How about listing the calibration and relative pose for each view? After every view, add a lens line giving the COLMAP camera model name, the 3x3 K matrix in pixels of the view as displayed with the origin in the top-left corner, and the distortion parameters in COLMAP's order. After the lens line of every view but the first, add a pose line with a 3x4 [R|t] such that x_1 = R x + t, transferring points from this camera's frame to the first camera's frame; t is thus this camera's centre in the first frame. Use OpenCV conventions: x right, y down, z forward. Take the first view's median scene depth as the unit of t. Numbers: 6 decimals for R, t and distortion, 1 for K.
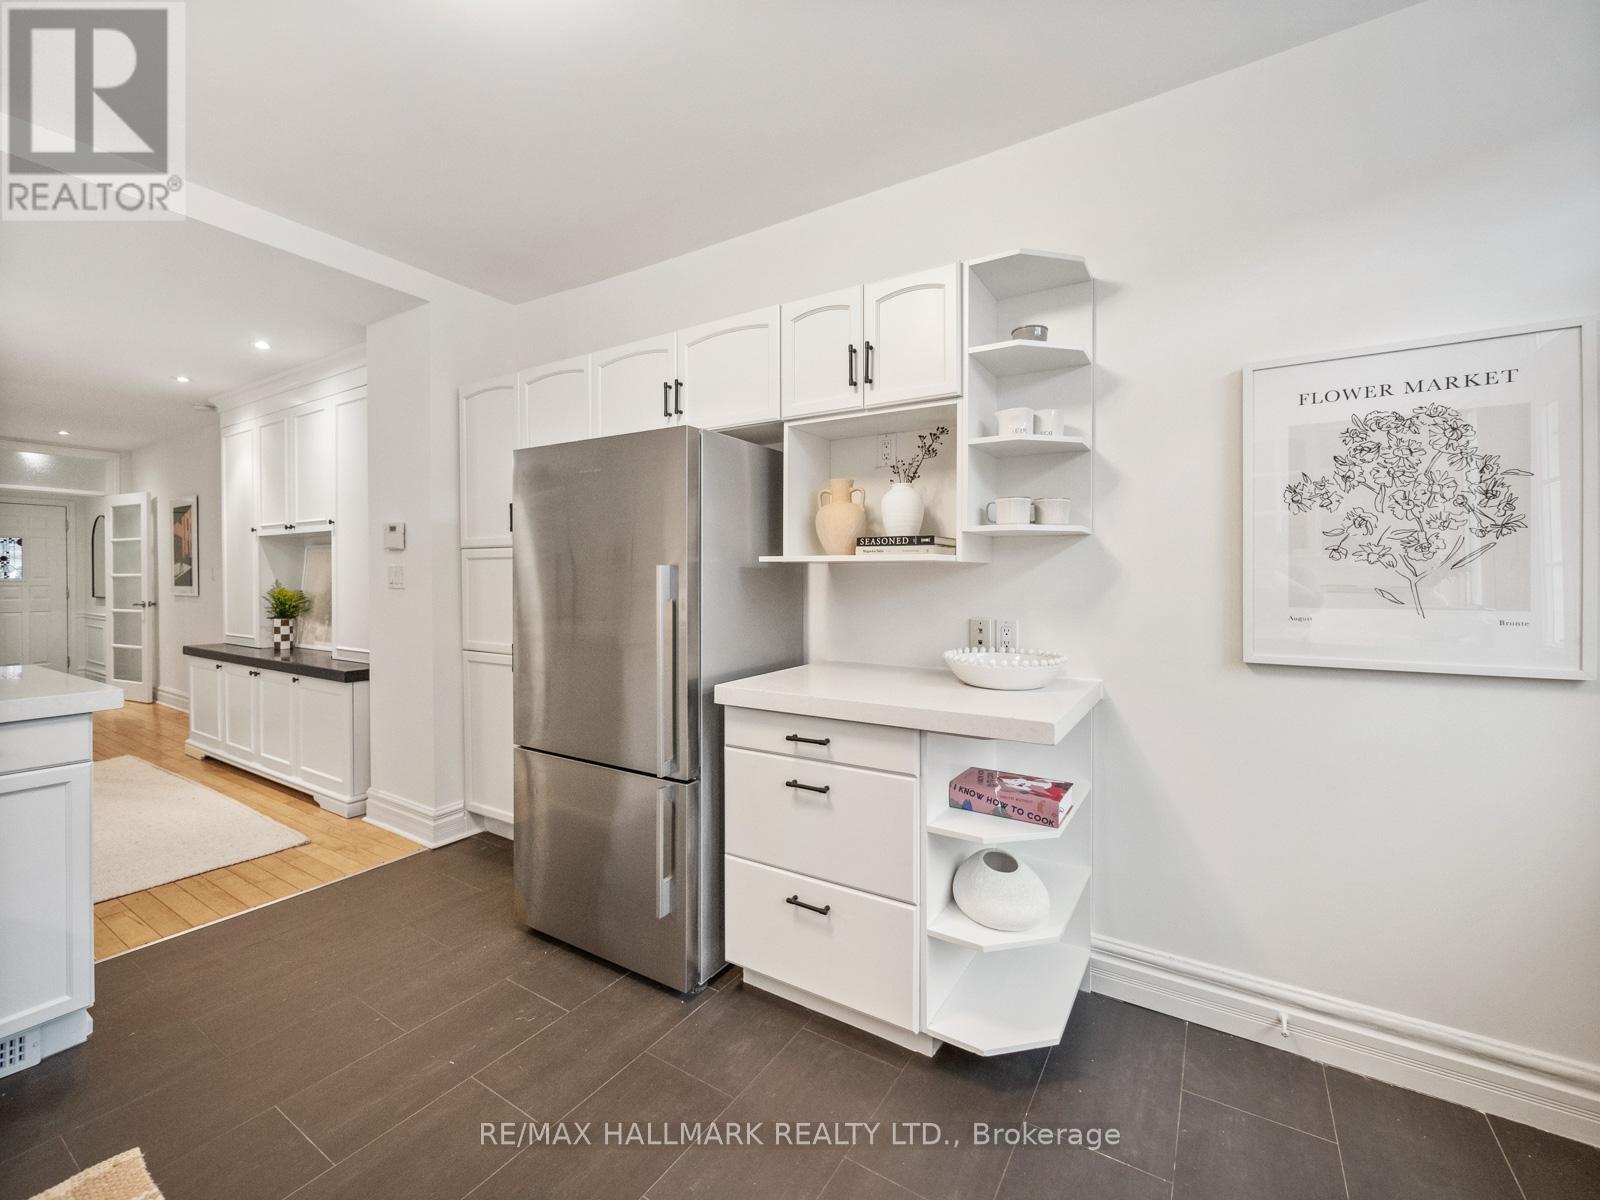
lens RADIAL K [[669.5, 0, 802.0], [0, 669.5, 583.3], [0, 0, 1]] dist [-0.003942, -0.001219]
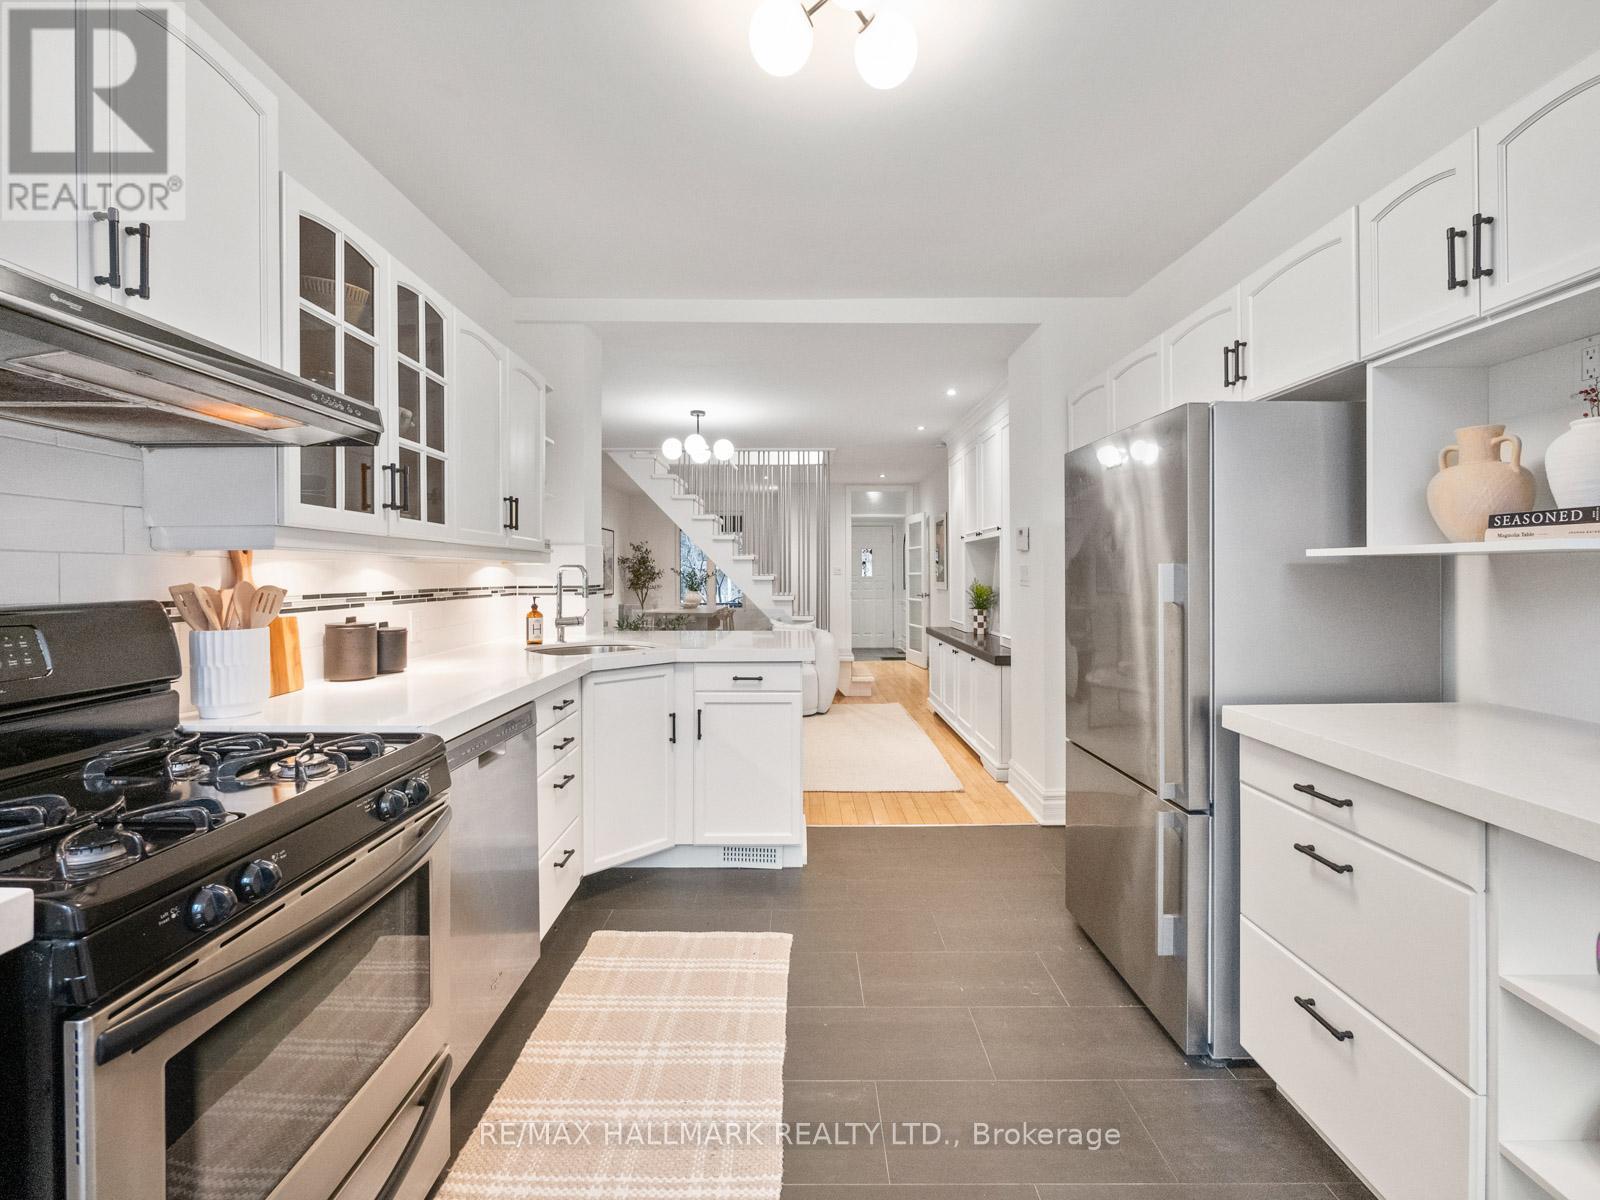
lens RADIAL K [[704.3, 0, 789.9], [0, 704.3, 573.7], [0, 0, 1]] dist [-0.007673, 0.001130]
pose [[0.522028, -0.003972, -0.852919, 0.163576], [-0.003690, 0.999969, -0.006915, -0.002351], [0.852920, 0.006757, 0.521997, 0.038535]]
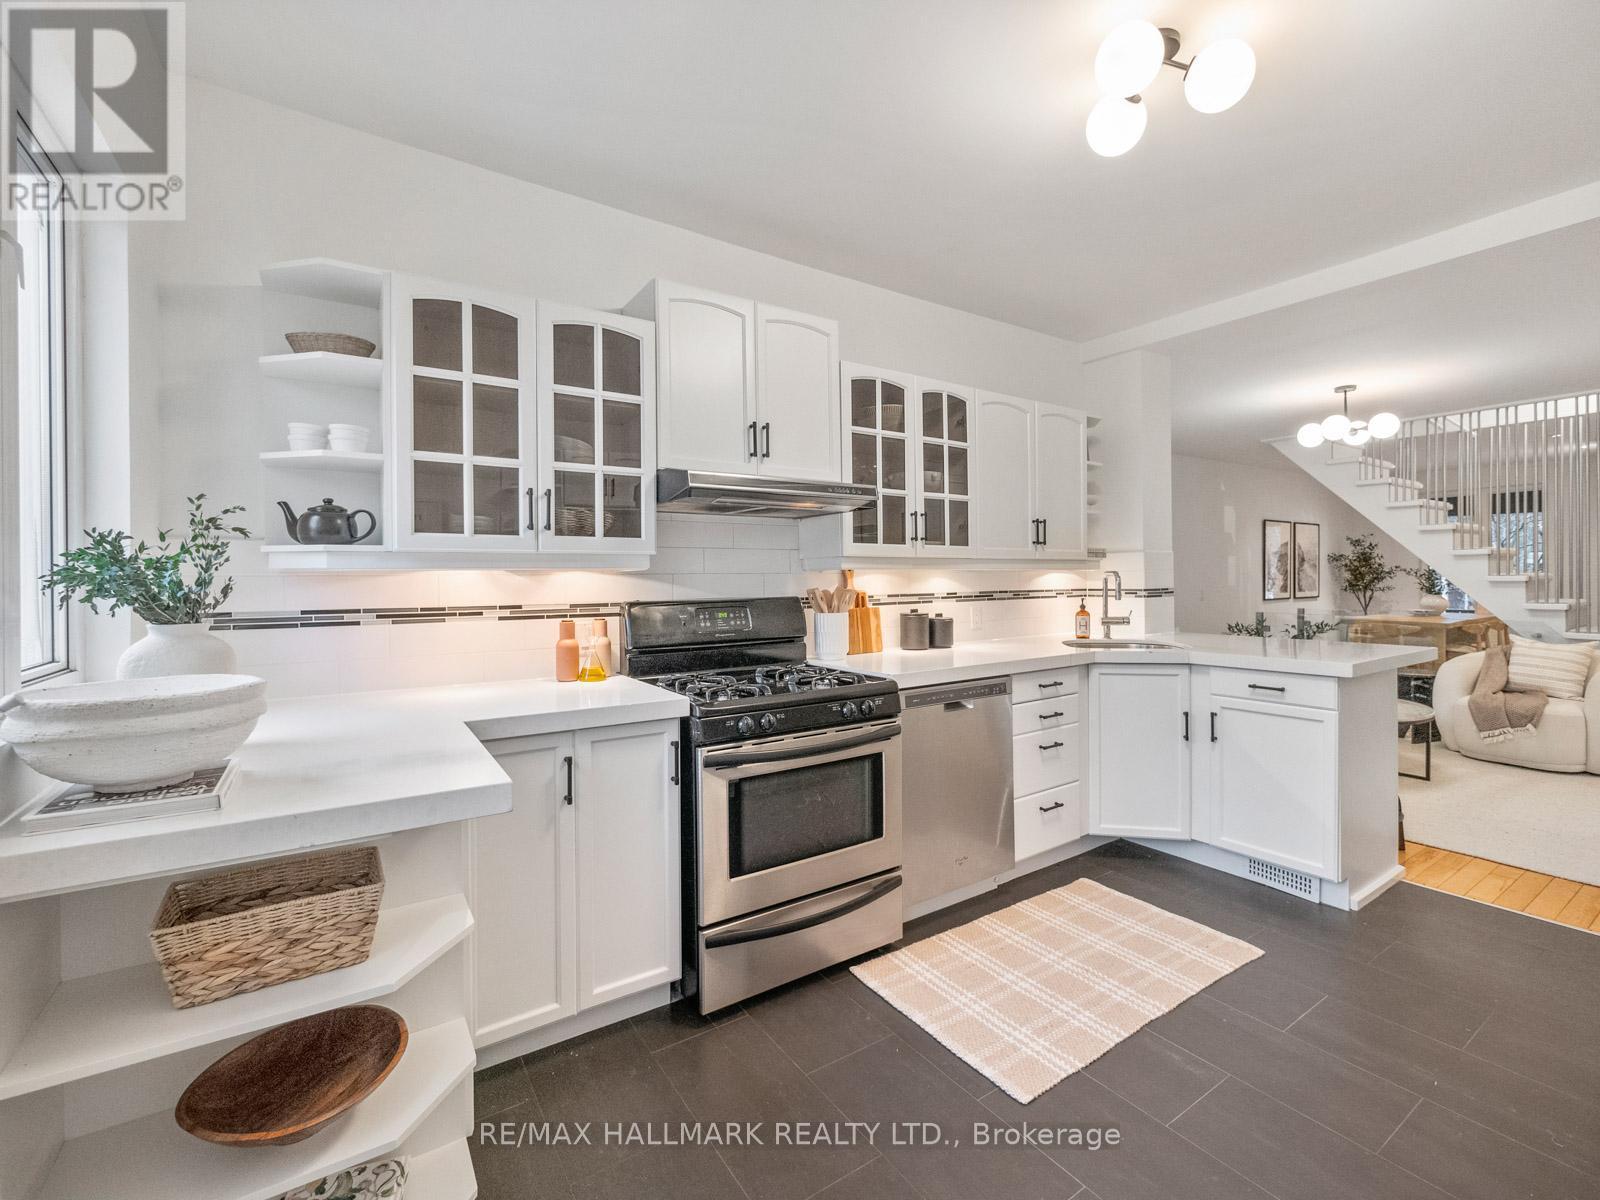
lens RADIAL K [[686.1, 0, 796.1], [0, 686.1, 585.0], [0, 0, 1]] dist [-0.008496, 0.001671]
pose [[-0.422701, 0.010476, -0.906209, 0.336812], [0.003744, 0.999945, 0.009813, -0.009304], [0.906261, 0.000755, -0.422717, 0.259460]]
